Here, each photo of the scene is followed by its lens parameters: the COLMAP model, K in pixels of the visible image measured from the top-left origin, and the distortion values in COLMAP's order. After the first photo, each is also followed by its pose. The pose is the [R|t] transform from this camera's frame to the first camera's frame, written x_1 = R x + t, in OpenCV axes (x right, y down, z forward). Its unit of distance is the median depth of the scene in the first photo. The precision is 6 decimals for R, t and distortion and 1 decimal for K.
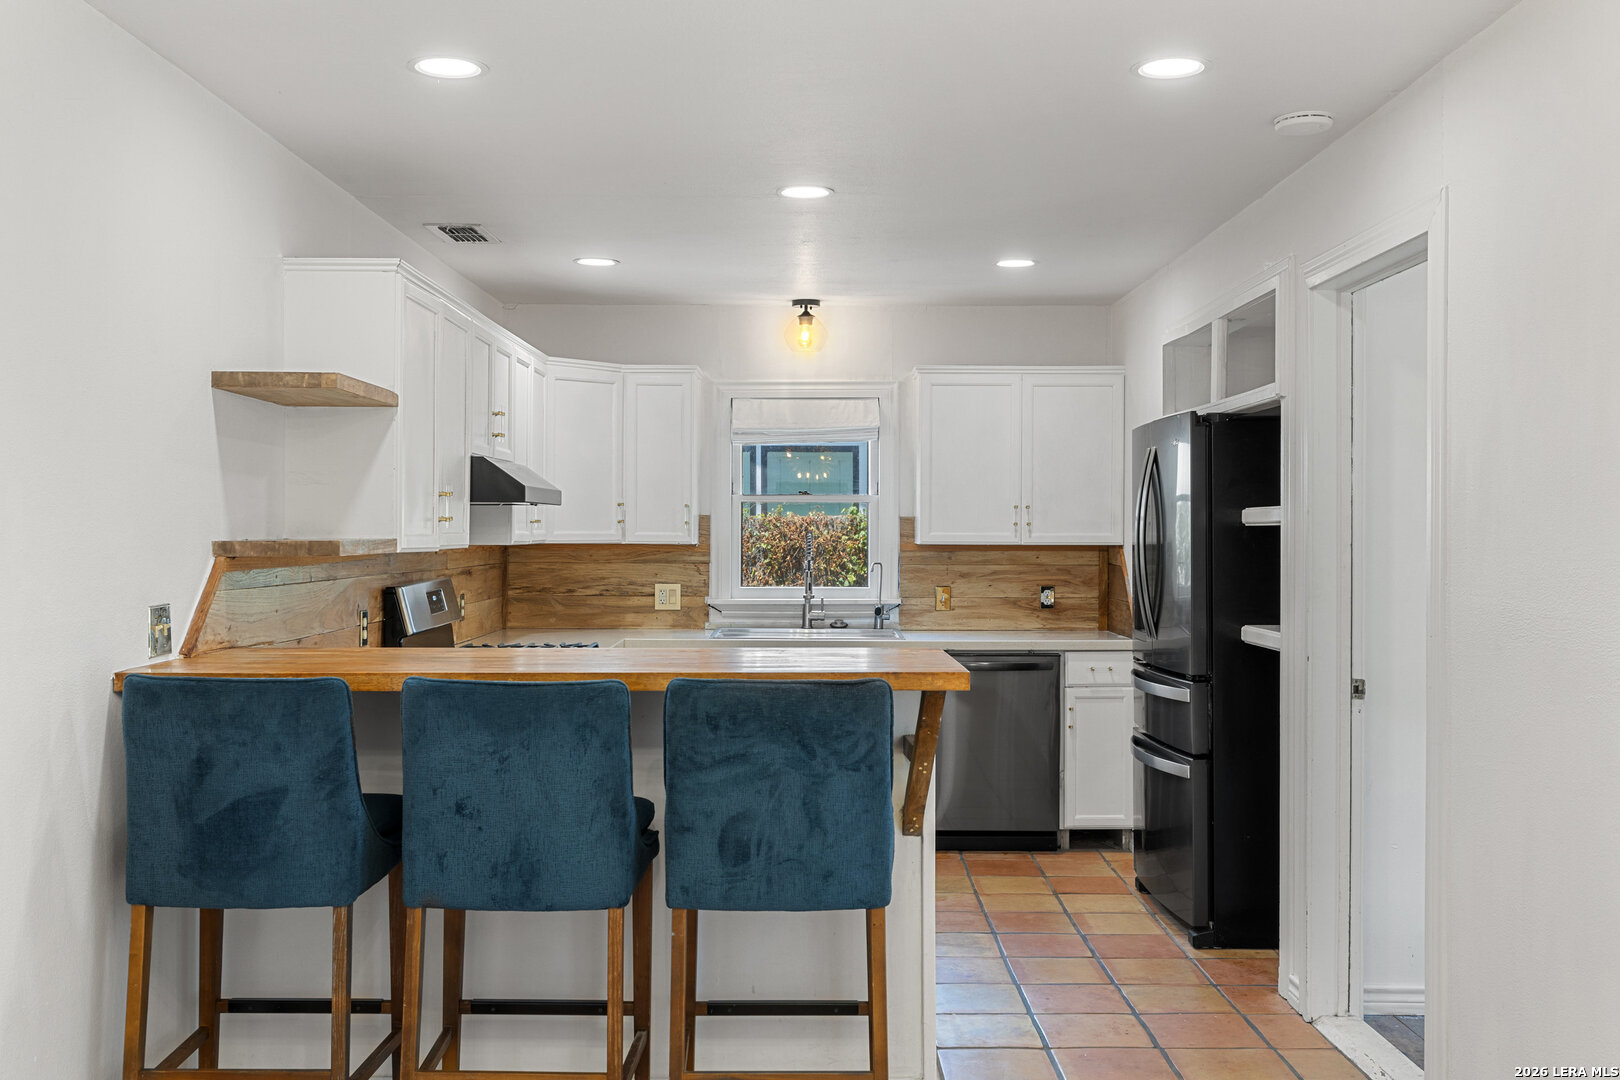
lens RADIAL K [[1567.8, 0, 811.2], [0, 1567.8, 531.3], [0, 0, 1]] dist [-0.009735, 0.009848]
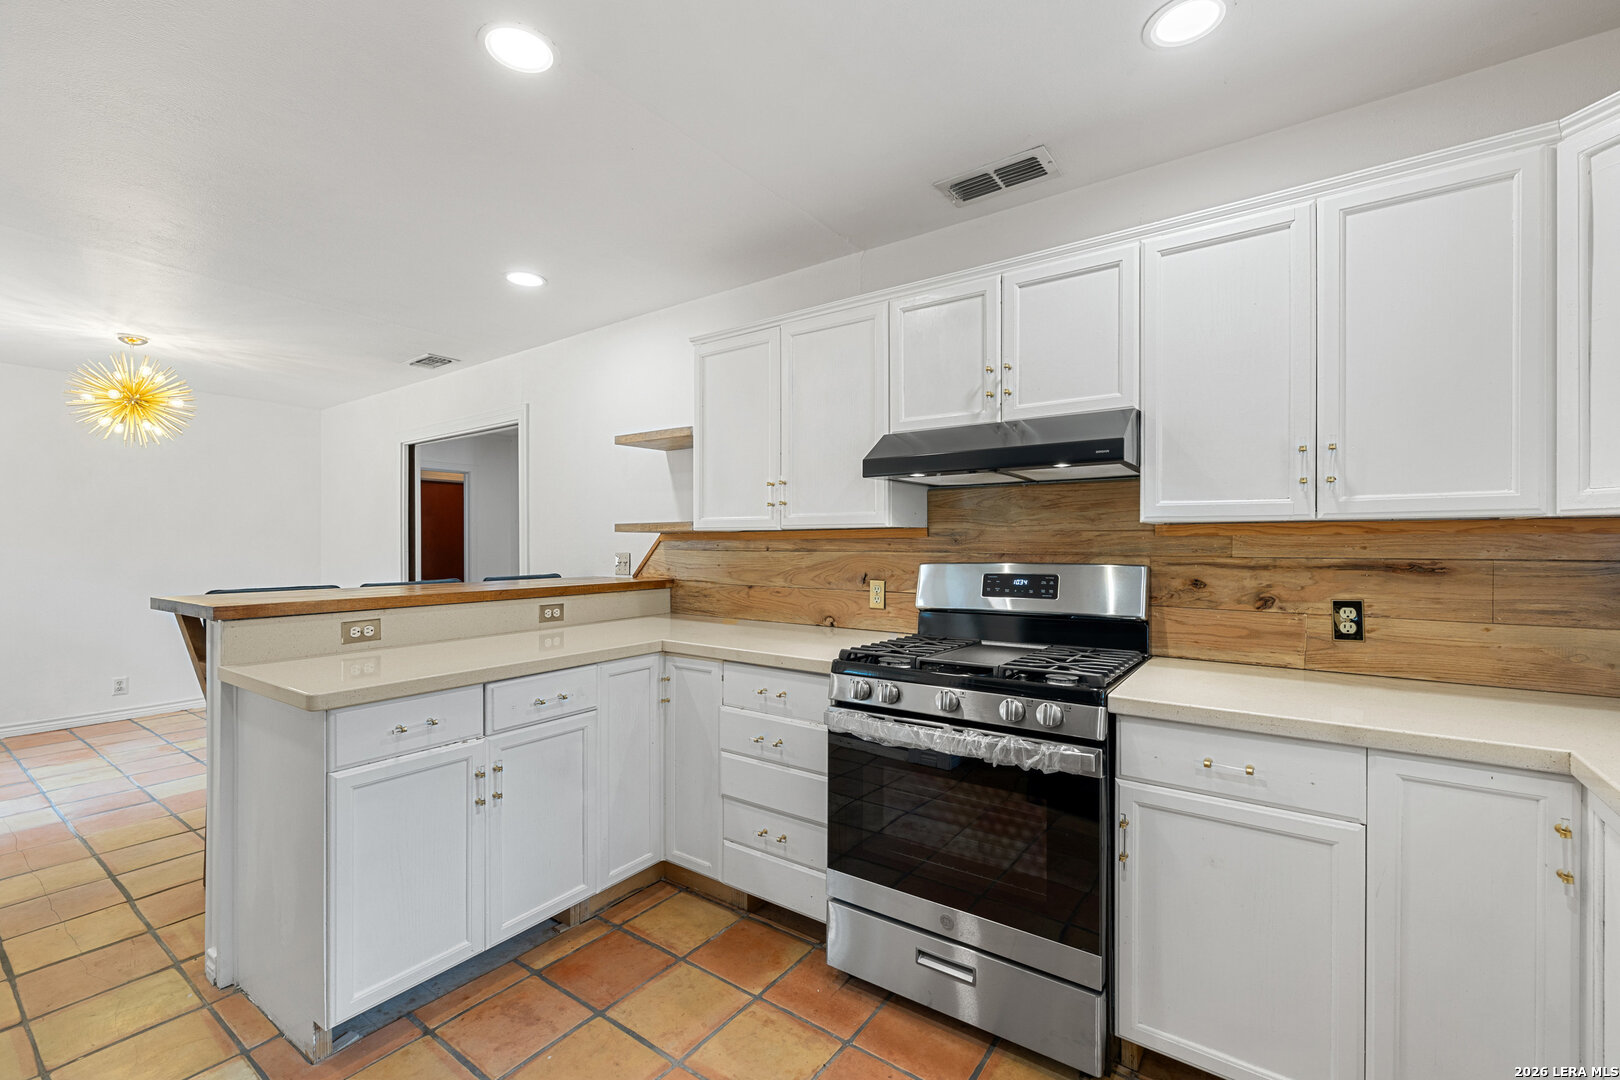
lens RADIAL K [[688.7, 0, 803.4], [0, 688.7, 543.4], [0, 0, 1]] dist [0.000761, 0.000060]
pose [[-0.588575, 0.000343, -0.808443, 0.132558], [-0.001115, 0.999999, 0.001237, 0.015674], [0.808442, 0.001629, -0.588573, 0.920007]]
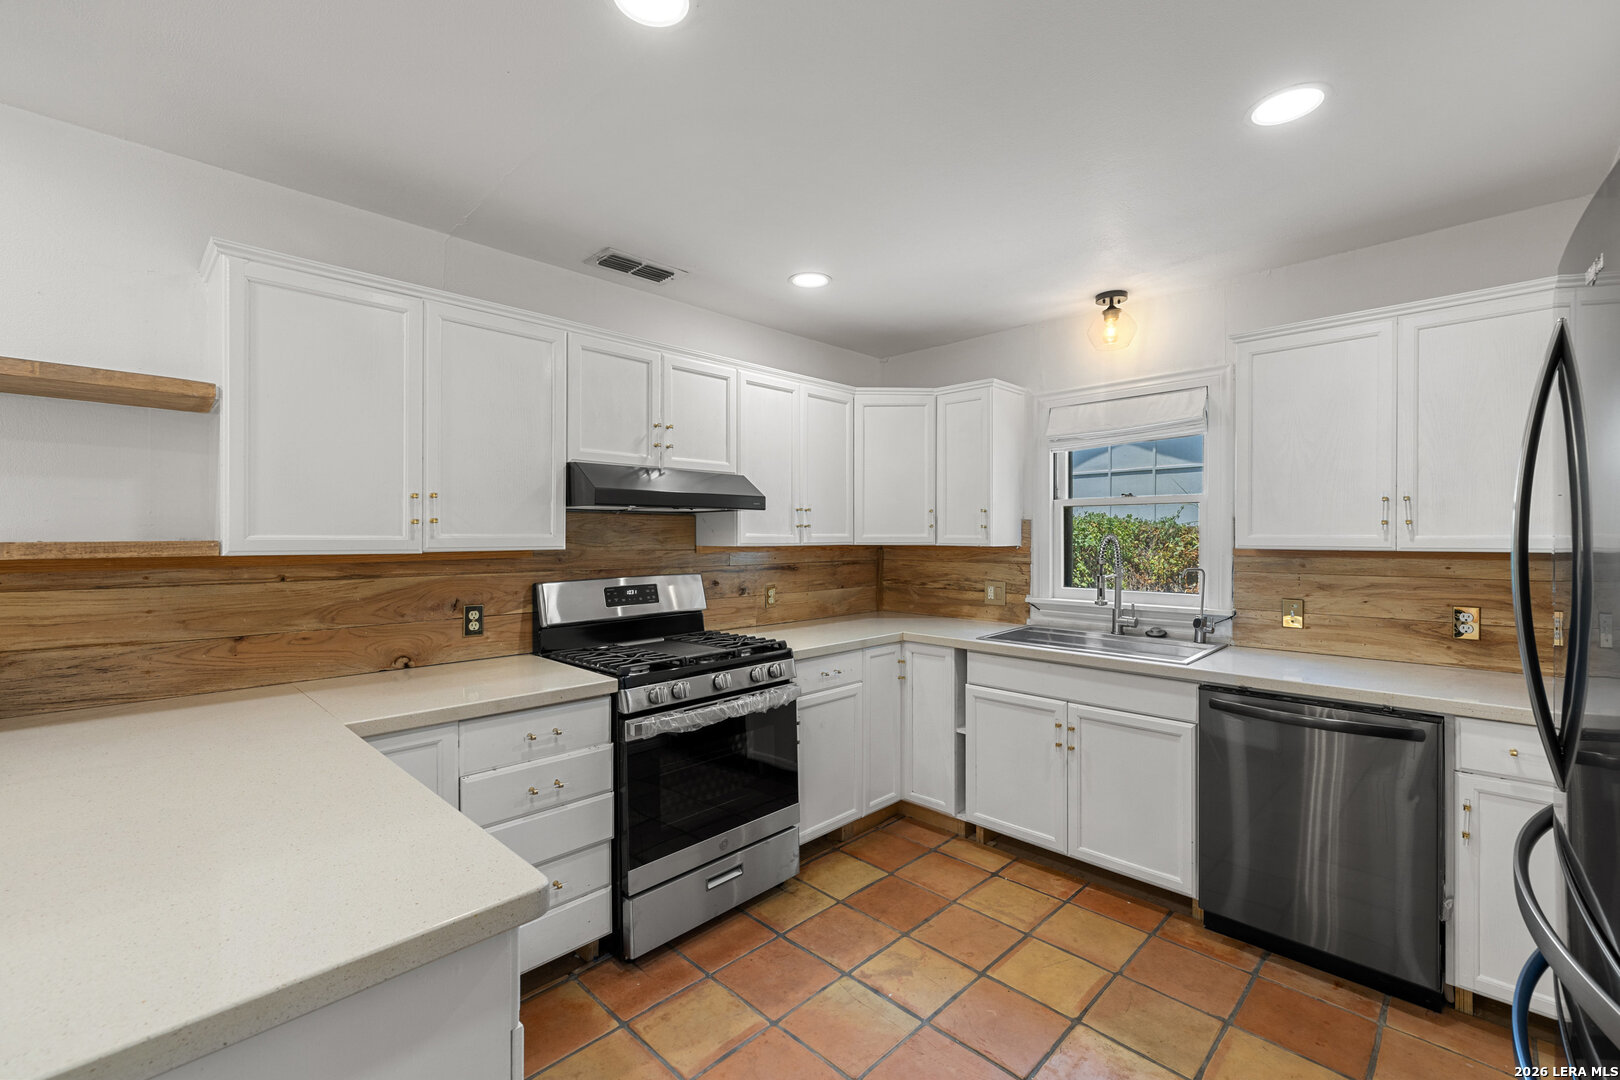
lens RADIAL K [[680.1, 0, 807.6], [0, 680.1, 538.7], [0, 0, 1]] dist [0.001478, 0.000299]
pose [[0.710620, 0.000061, -0.703576, 0.165964], [0.001495, 0.999998, 0.001597, 0.002042], [0.703574, -0.002187, 0.710619, 0.595264]]
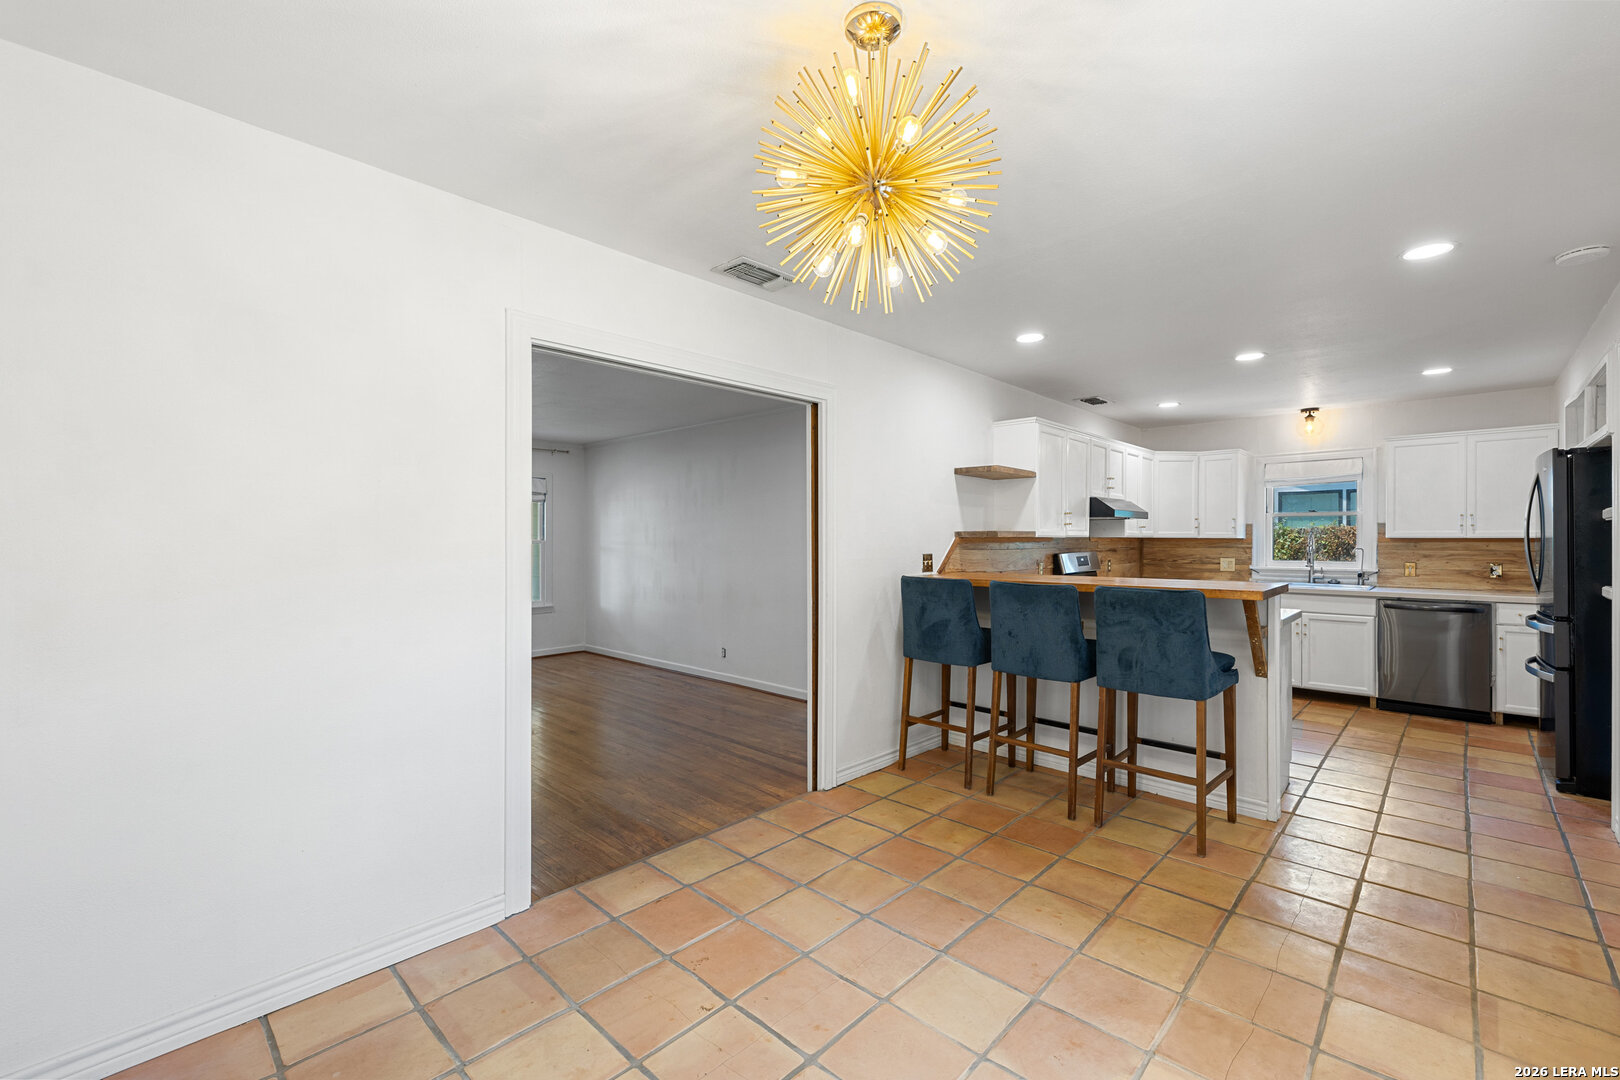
lens RADIAL K [[680.1, 0, 807.6], [0, 680.1, 538.7], [0, 0, 1]] dist [0.001478, 0.000299]
pose [[0.721882, -0.002599, -0.692011, 0.132519], [-0.000218, 0.999992, -0.003982, 0.012731], [0.692016, 0.003025, 0.721876, -0.007878]]
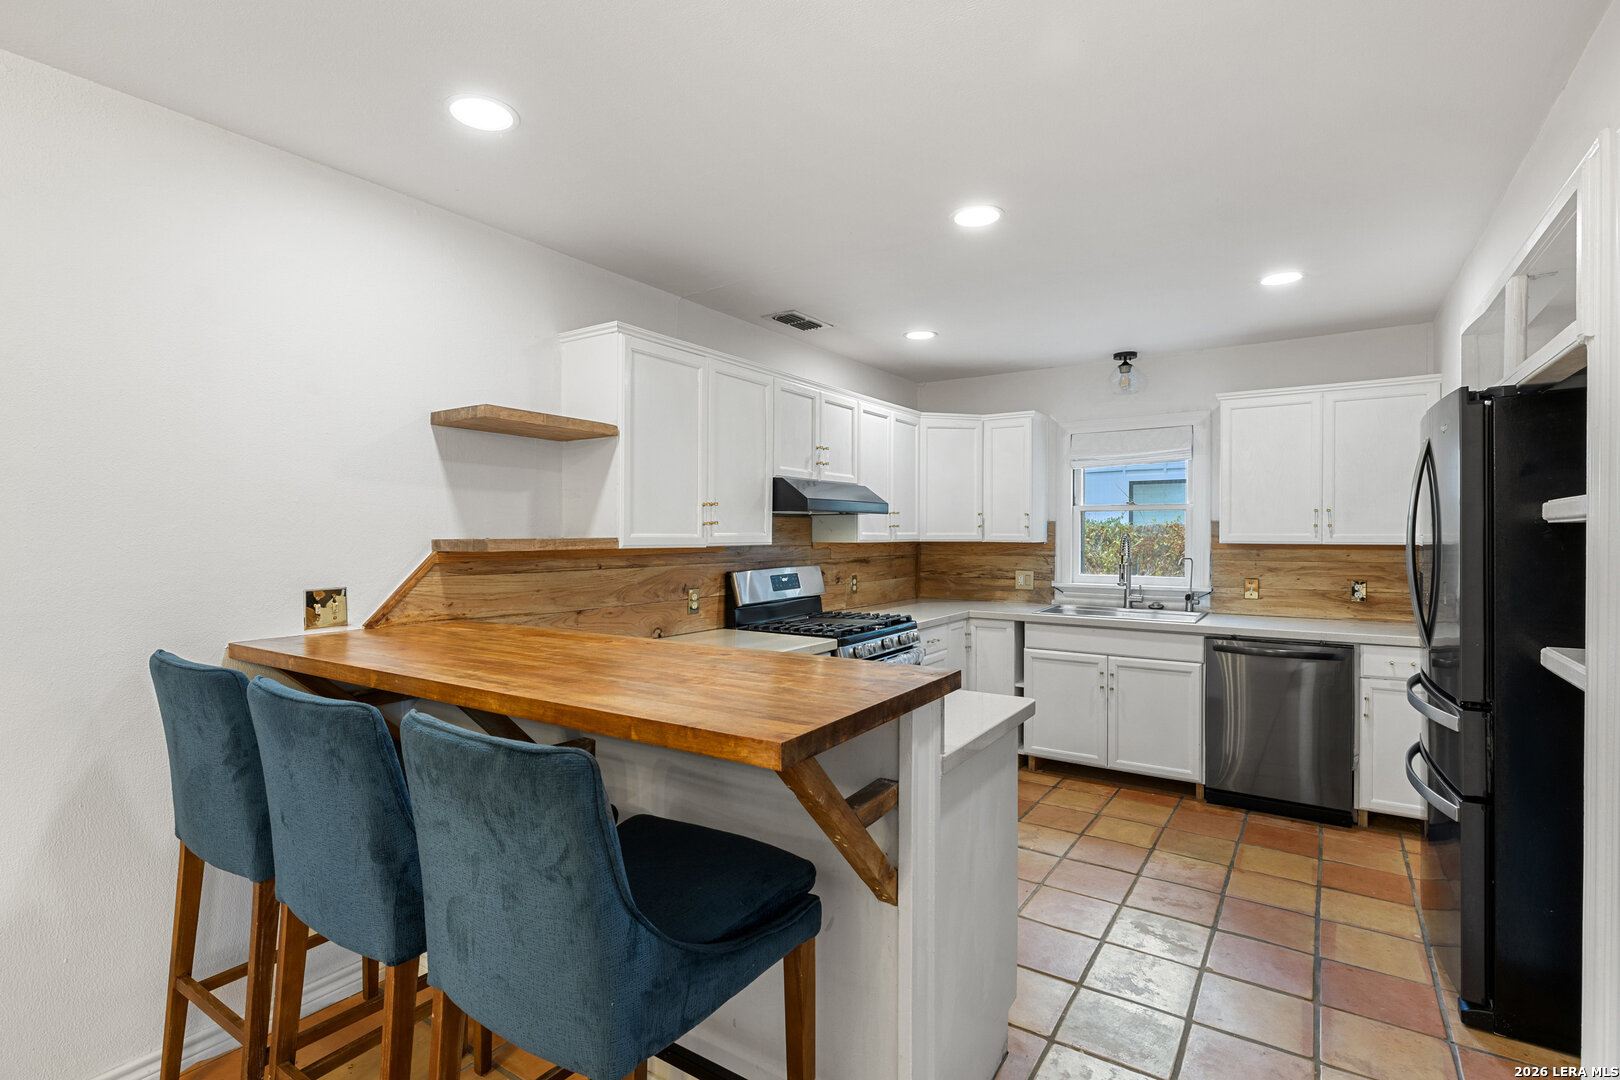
lens RADIAL K [[760.0, 0, 808.9], [0, 760.0, 538.3], [0, 0, 1]] dist [-0.004134, 0.000645]
pose [[0.830060, 0.001108, -0.557673, 0.135007], [0.001335, 0.999991, 0.003975, 0.001756], [0.557673, -0.004044, 0.830051, 0.351385]]
